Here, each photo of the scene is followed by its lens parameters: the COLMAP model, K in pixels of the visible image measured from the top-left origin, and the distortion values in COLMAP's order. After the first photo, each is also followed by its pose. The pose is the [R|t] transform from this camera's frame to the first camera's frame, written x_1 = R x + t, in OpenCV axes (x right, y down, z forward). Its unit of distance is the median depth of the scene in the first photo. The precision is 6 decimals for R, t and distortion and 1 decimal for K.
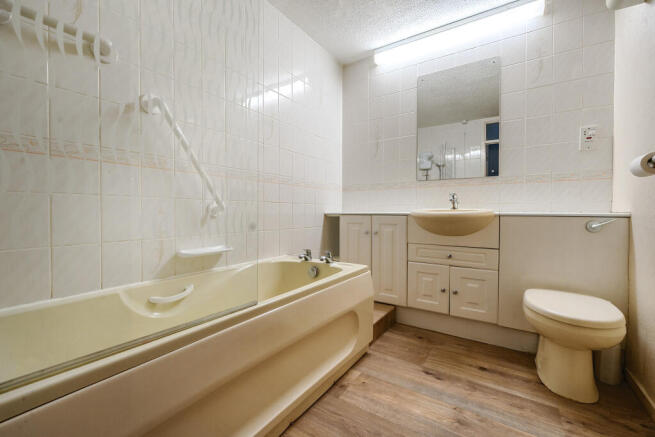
lens RADIAL K [[272.6, 0, 327.3], [0, 272.6, 213.6], [0, 0, 1]] dist [0.001045, 0.000047]
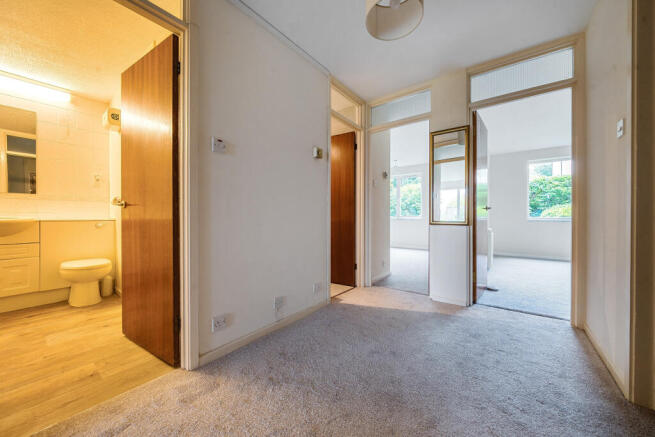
lens RADIAL K [[240.5, 0, 327.5], [0, 240.5, 218.5], [0, 0, 1]] dist [-0.000585, -0.000164]
pose [[0.079607, -0.010319, 0.996773, -0.668264], [0.011927, 0.999885, 0.009399, -0.000997], [-0.996755, 0.011140, 0.079721, -0.825206]]
